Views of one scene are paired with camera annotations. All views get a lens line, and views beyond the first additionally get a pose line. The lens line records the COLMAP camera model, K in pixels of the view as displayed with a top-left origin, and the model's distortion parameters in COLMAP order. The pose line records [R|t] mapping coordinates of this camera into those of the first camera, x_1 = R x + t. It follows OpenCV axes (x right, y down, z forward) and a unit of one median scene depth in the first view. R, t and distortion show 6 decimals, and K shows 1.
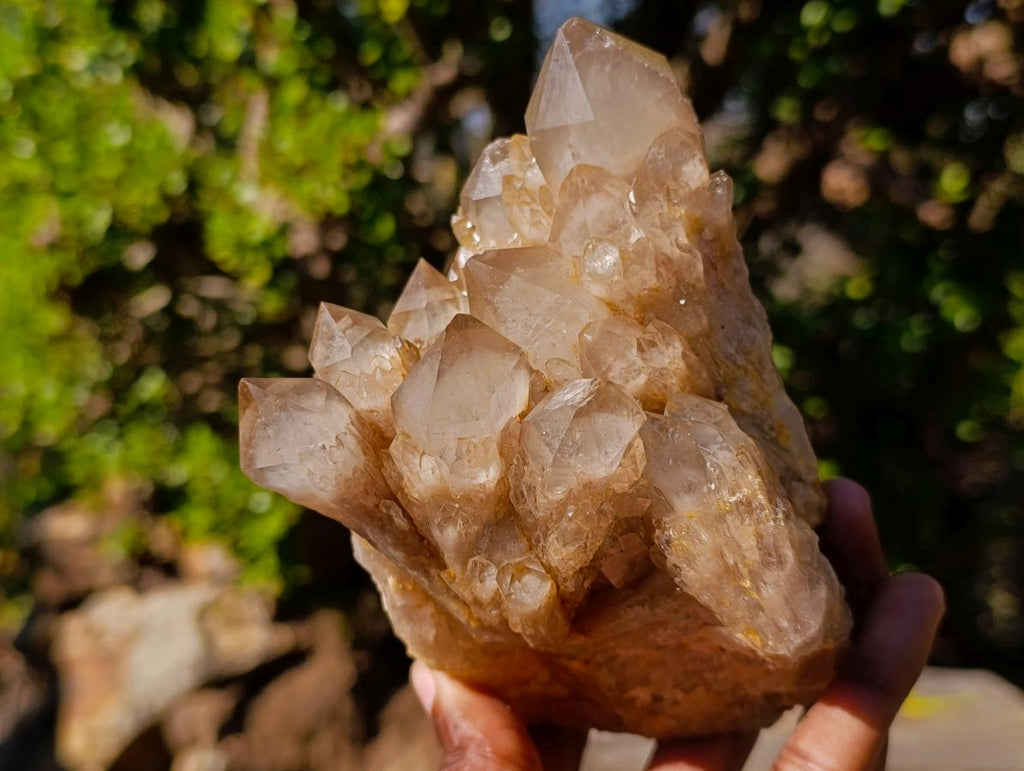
lens RADIAL K [[1482.6, 0, 512.0], [0, 1482.6, 385.5], [0, 0, 1]] dist [0.177558, -1.400048]
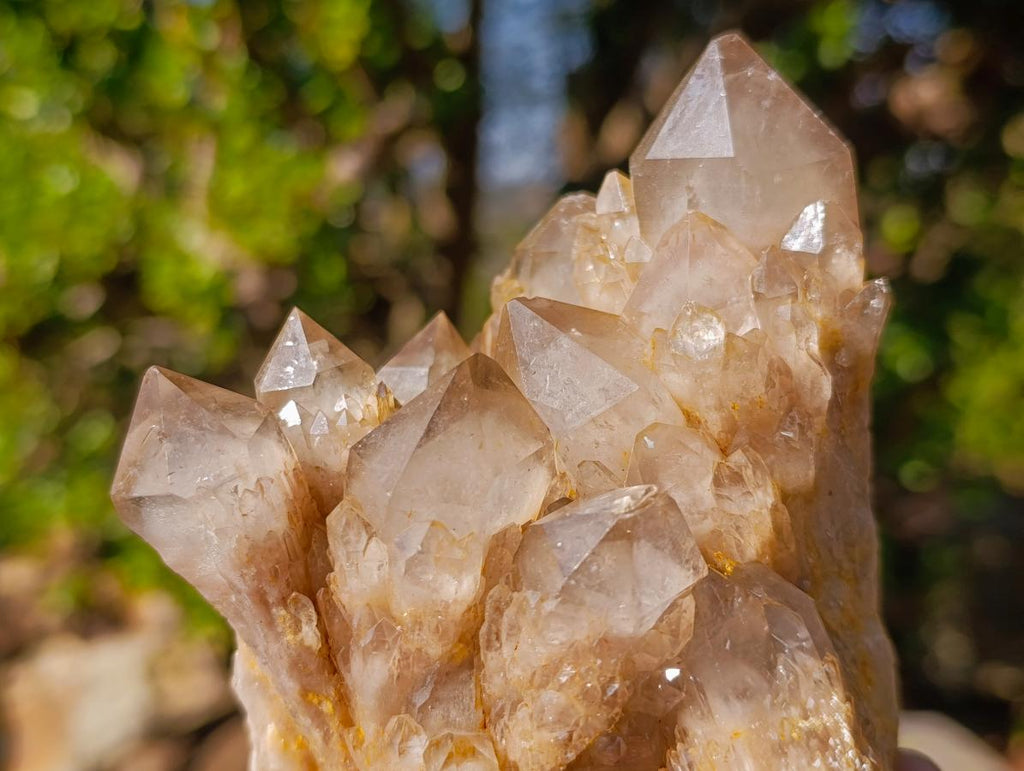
lens RADIAL K [[1482.6, 0, 512.0], [0, 1482.6, 385.5], [0, 0, 1]] dist [0.177558, -1.400048]
pose [[0.962553, 0.270850, -0.011525, -0.009744], [-0.267796, 0.943370, -0.195803, 0.094932], [-0.042161, 0.191557, 0.980575, 0.314600]]
